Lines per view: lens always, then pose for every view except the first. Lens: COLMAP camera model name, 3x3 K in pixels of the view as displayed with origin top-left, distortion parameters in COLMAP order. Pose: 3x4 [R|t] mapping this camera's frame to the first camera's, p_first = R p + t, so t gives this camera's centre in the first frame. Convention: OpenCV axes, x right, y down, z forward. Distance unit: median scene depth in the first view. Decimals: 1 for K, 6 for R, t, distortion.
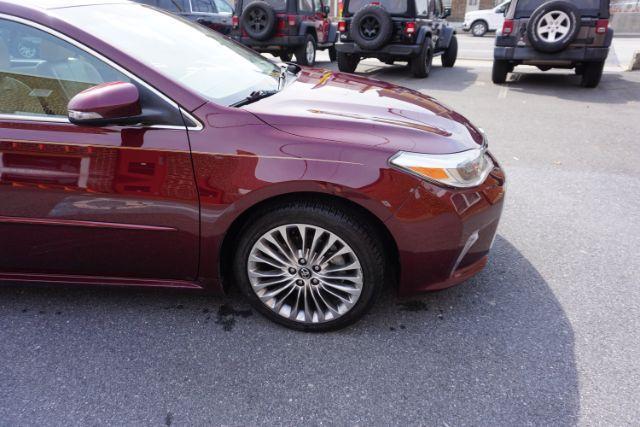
lens RADIAL K [[428.6, 0, 313.9], [0, 428.6, 211.7], [0, 0, 1]] dist [-0.042858, 0.032892]
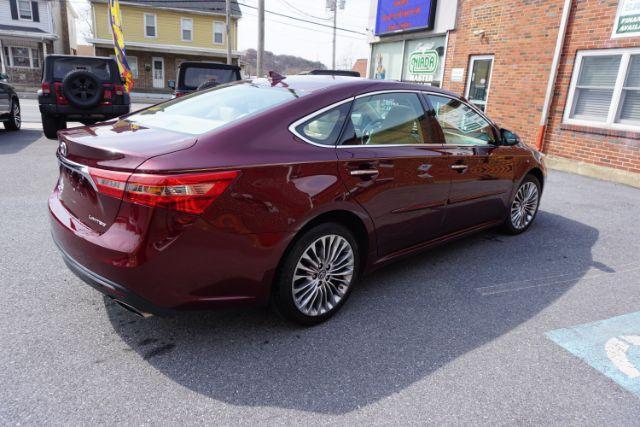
lens RADIAL K [[428.6, 0, 317.3], [0, 428.6, 216.0], [0, 0, 1]] dist [-0.042858, 0.032892]
pose [[0.701544, -0.163586, 0.693596, -0.663575], [0.257645, 0.965681, -0.032839, -0.003784], [-0.664421, 0.201740, 0.719615, 0.017215]]
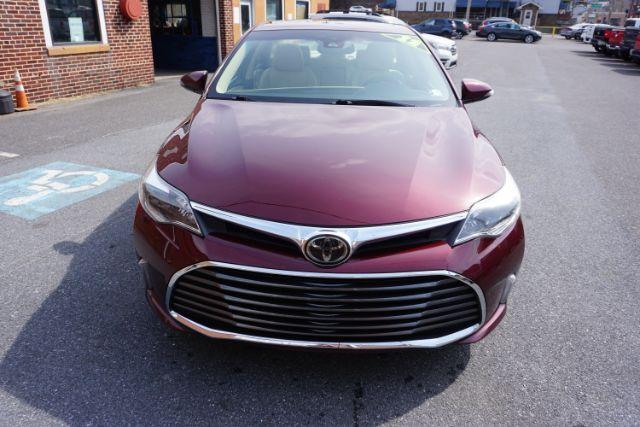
lens RADIAL K [[448.7, 0, 320.4], [0, 448.7, 200.9], [0, 0, 1]] dist [-0.028286, 0.016036]
pose [[0.027292, 0.374048, -0.927008, 0.347821], [-0.449423, 0.832936, 0.322858, -0.156160], [0.892902, 0.407807, 0.190839, 0.297061]]
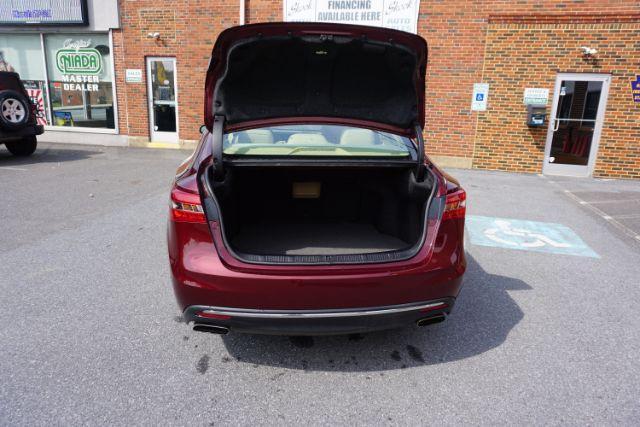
lens RADIAL K [[428.6, 0, 318.6], [0, 428.6, 217.5], [0, 0, 1]] dist [-0.042858, 0.032892]
pose [[-0.172042, -0.261730, 0.949684, -0.842858], [0.406231, 0.859419, 0.310445, -0.194372], [-0.897428, 0.439201, -0.041533, 0.396797]]
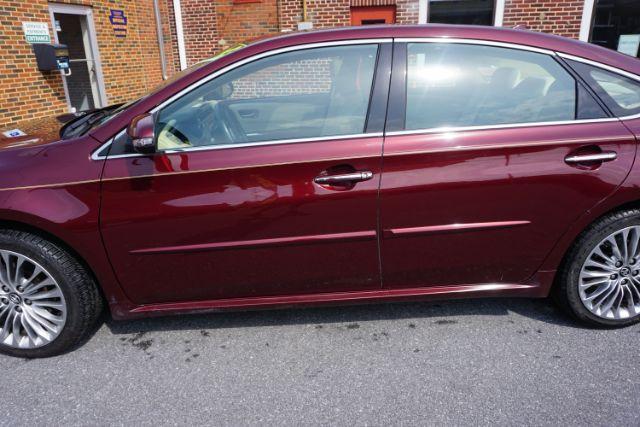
lens RADIAL K [[454.5, 0, 318.9], [0, 454.5, 213.0], [0, 0, 1]] dist [-0.030763, 0.007049]
pose [[-0.991791, 0.059050, -0.113415, -0.150790], [-0.041142, 0.692443, 0.720298, -0.330124], [0.121067, 0.719052, -0.684330, 0.683210]]
